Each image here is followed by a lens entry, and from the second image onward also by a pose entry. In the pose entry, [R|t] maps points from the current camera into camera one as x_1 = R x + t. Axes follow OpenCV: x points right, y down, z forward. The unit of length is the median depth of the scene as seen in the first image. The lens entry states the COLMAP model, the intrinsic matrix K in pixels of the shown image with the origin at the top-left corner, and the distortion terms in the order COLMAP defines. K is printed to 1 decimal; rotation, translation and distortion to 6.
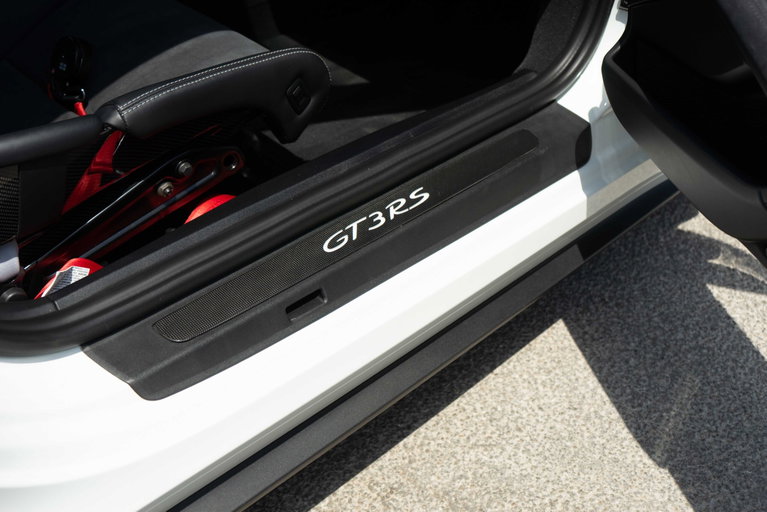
lens RADIAL K [[954.1, 0, 383.5], [0, 954.1, 256.0], [0, 0, 1]] dist [0.008068, 0.056608]
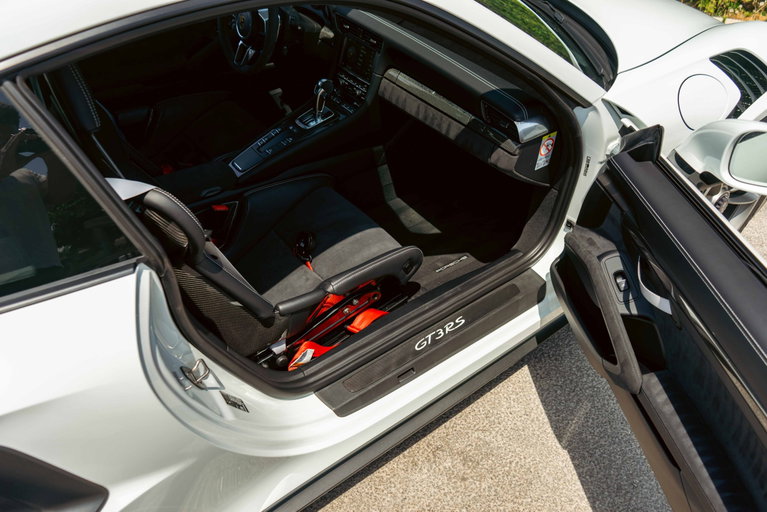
lens RADIAL K [[613.6, 0, 383.5], [0, 613.6, 256.0], [0, 0, 1]] dist [-0.009295, -0.000425]
pose [[0.992973, 0.074381, -0.092038, -0.016916], [-0.069383, 0.995996, 0.056368, -0.254465], [0.095863, -0.049586, 0.994159, -0.373632]]
